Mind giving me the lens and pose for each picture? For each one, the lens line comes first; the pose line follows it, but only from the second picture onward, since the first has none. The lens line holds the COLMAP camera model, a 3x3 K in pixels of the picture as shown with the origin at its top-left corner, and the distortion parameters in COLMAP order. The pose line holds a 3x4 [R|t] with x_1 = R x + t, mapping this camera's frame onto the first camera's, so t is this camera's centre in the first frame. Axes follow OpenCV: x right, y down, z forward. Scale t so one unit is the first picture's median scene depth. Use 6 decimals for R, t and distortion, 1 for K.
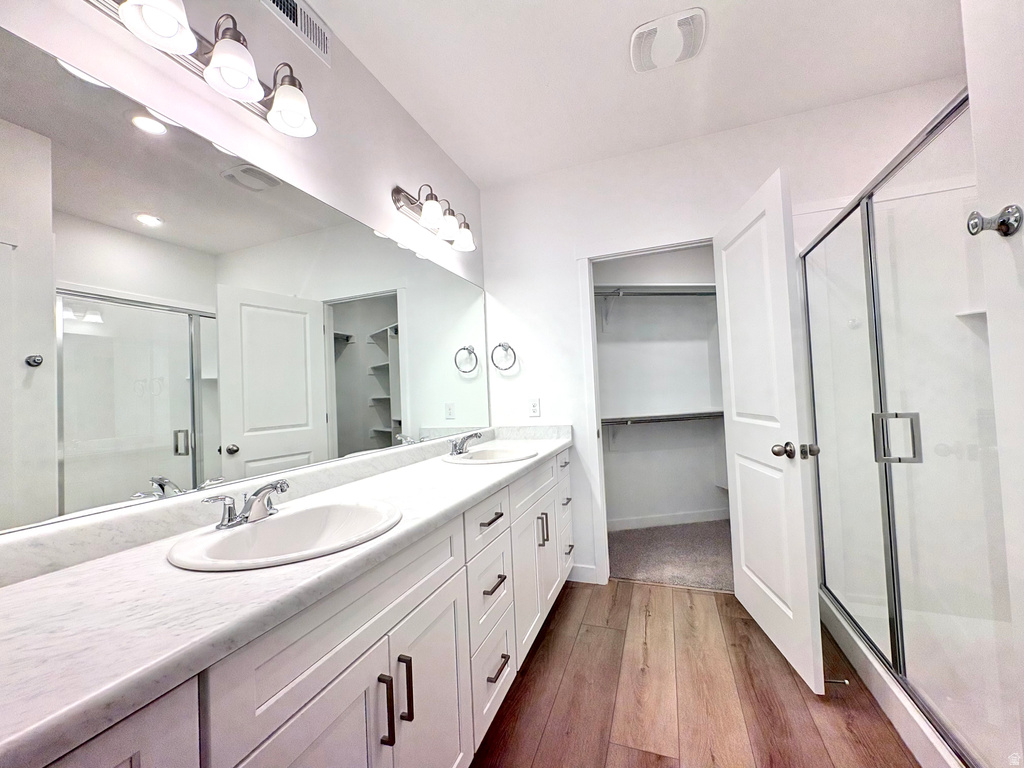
lens RADIAL K [[408.6, 0, 513.7], [0, 408.6, 379.2], [0, 0, 1]] dist [-0.000608, 0.000285]
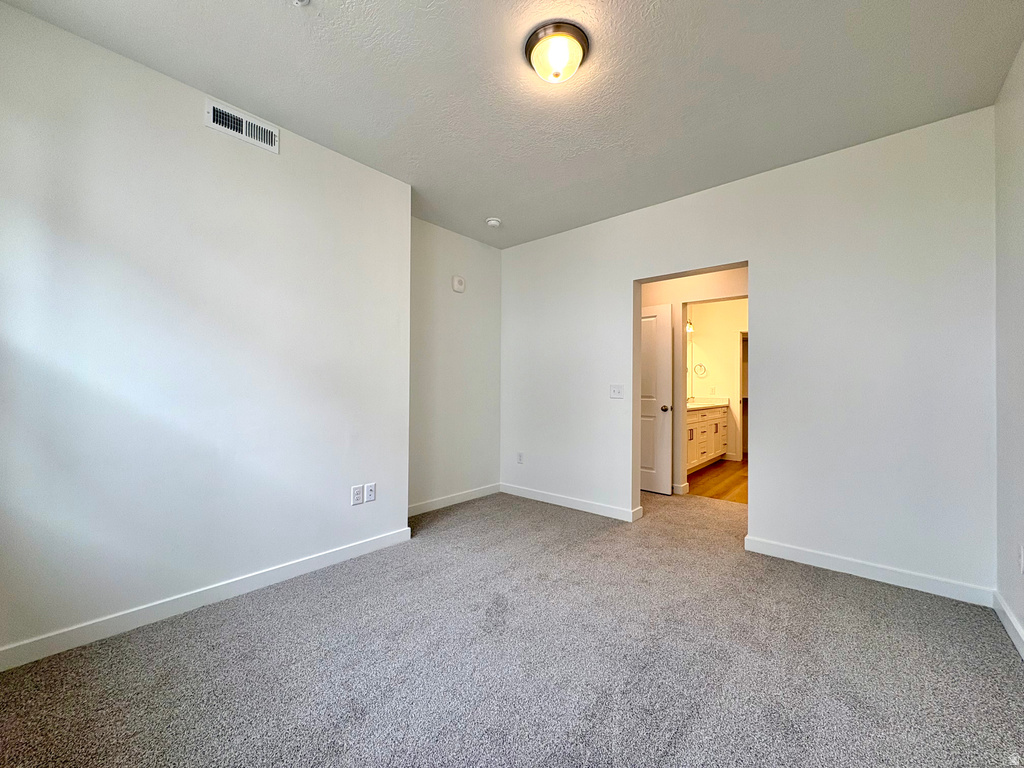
lens RADIAL K [[408.6, 0, 510.8], [0, 408.6, 384.9], [0, 0, 1]] dist [-0.000608, 0.000285]
pose [[0.931678, 0.044328, -0.360571, -0.197570], [-0.028682, 0.998405, 0.048633, -0.049655], [0.362152, -0.034968, 0.931463, -1.765426]]
